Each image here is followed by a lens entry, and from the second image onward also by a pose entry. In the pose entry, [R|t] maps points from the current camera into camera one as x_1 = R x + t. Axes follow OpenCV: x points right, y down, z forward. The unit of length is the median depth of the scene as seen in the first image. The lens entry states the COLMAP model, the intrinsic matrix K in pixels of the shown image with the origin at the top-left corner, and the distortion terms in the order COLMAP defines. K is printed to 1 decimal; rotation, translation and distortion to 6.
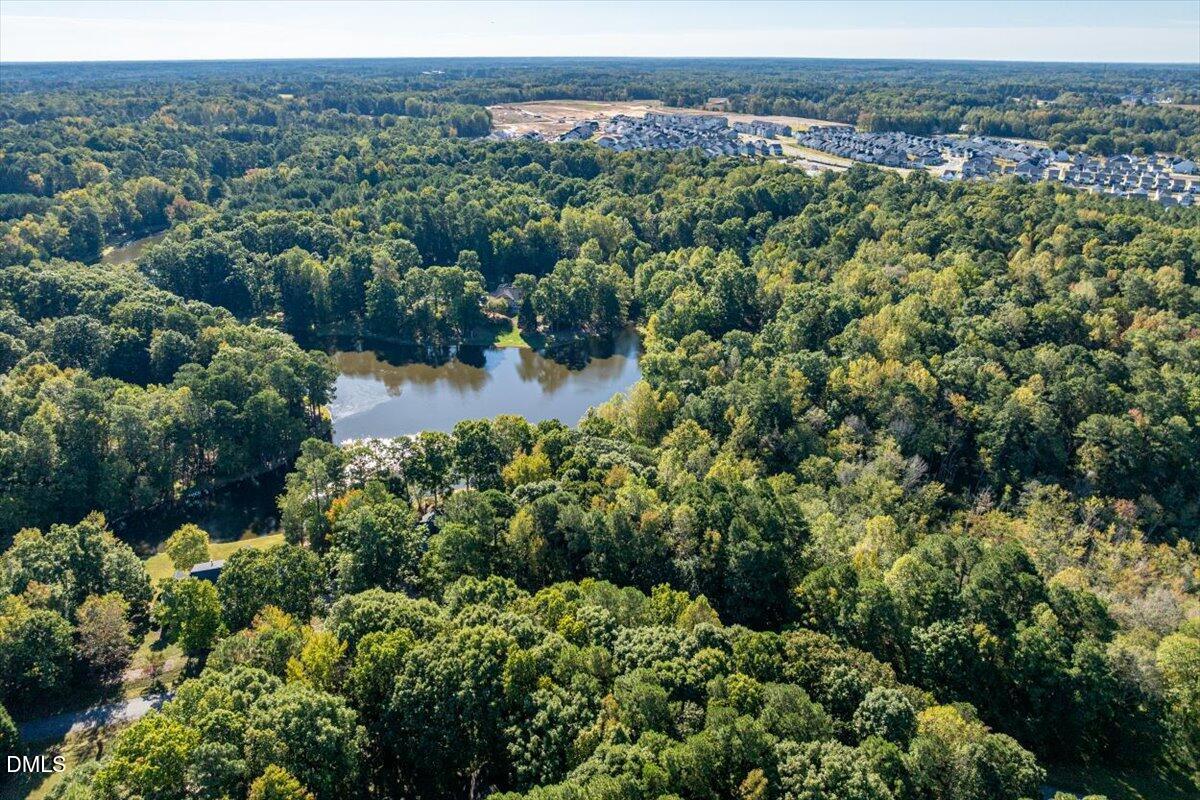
lens RADIAL K [[848.8, 0, 600.0], [0, 848.8, 400.0], [0, 0, 1]] dist [-0.035695, 0.000078]
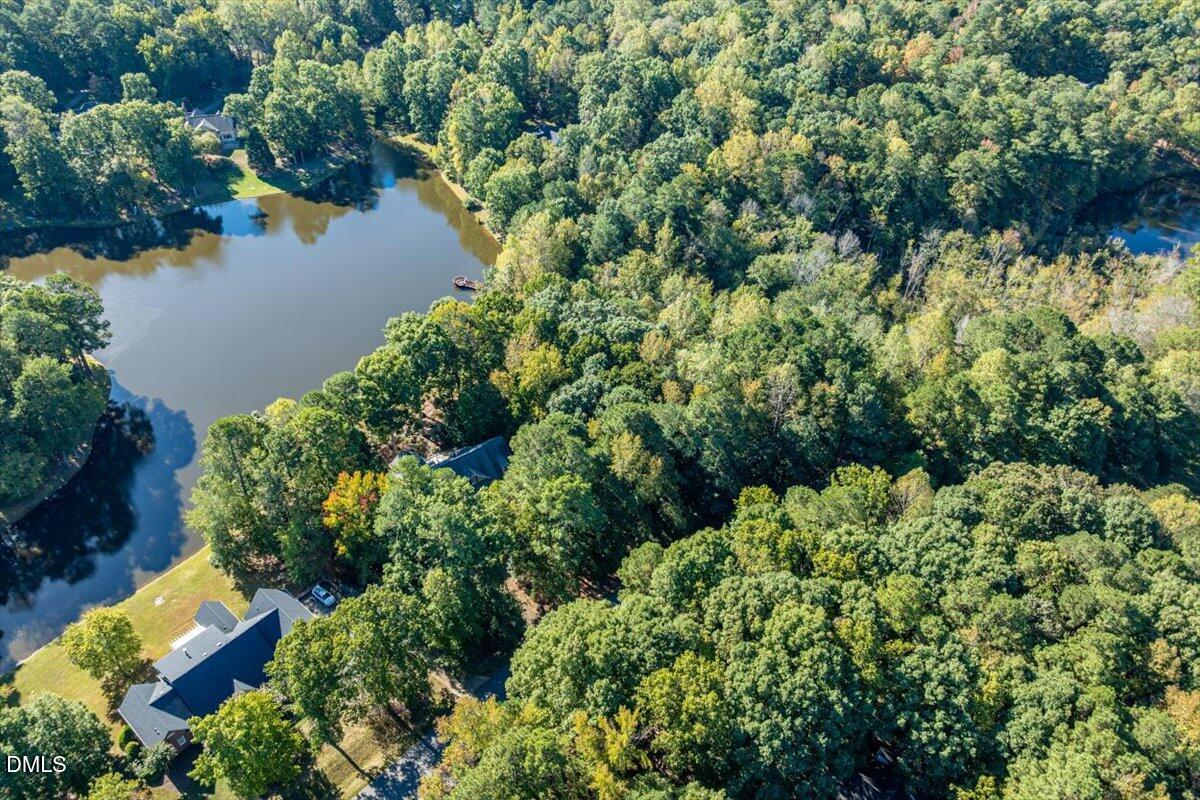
lens RADIAL K [[848.8, 0, 600.0], [0, 848.8, 400.0], [0, 0, 1]] dist [-0.035695, 0.000078]
pose [[0.862359, -0.310215, 0.400130, -0.281917], [0.190858, 0.931184, 0.310597, -0.097315], [-0.468946, -0.191478, 0.862221, 0.236556]]
